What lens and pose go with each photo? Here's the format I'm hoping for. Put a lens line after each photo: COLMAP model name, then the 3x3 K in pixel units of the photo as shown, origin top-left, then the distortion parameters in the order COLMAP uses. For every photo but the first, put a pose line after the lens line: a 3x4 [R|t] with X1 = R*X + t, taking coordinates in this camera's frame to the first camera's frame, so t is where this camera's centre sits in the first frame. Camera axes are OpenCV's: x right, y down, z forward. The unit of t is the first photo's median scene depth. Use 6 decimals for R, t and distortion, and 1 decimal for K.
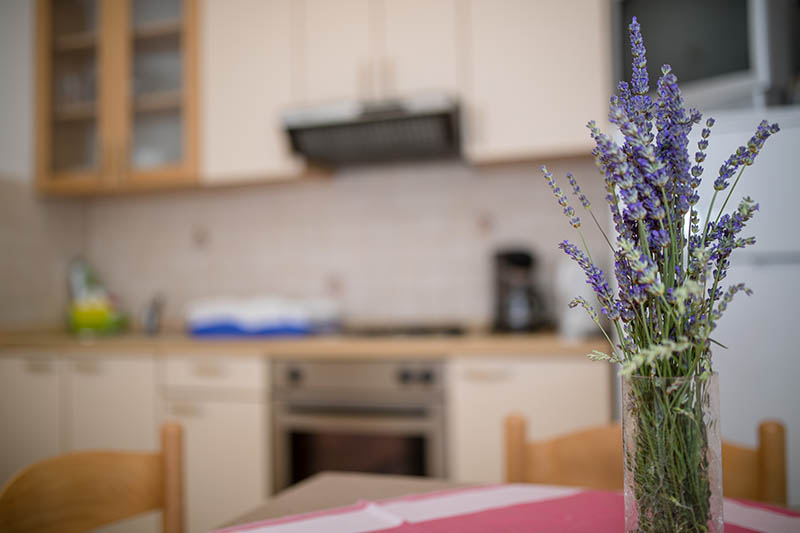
lens RADIAL K [[770.0, 0, 400.0], [0, 770.0, 266.5], [0, 0, 1]] dist [-0.016757, -0.014302]
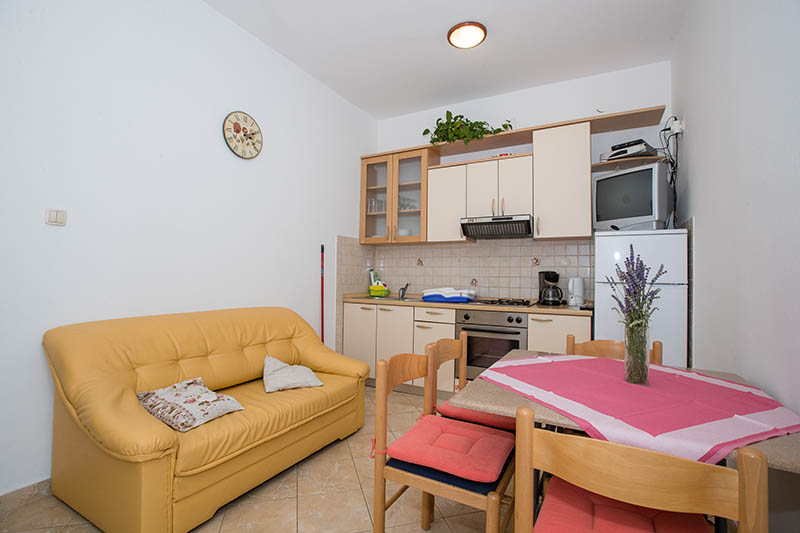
lens RADIAL K [[378.1, 0, 400.0], [0, 378.1, 266.5], [0, 0, 1]] dist [-0.031177, 0.000169]
pose [[0.989960, 0.034723, -0.137013, -0.181041], [-0.032459, 0.999298, 0.018724, -0.050521], [0.137567, -0.014089, 0.990392, -0.329009]]
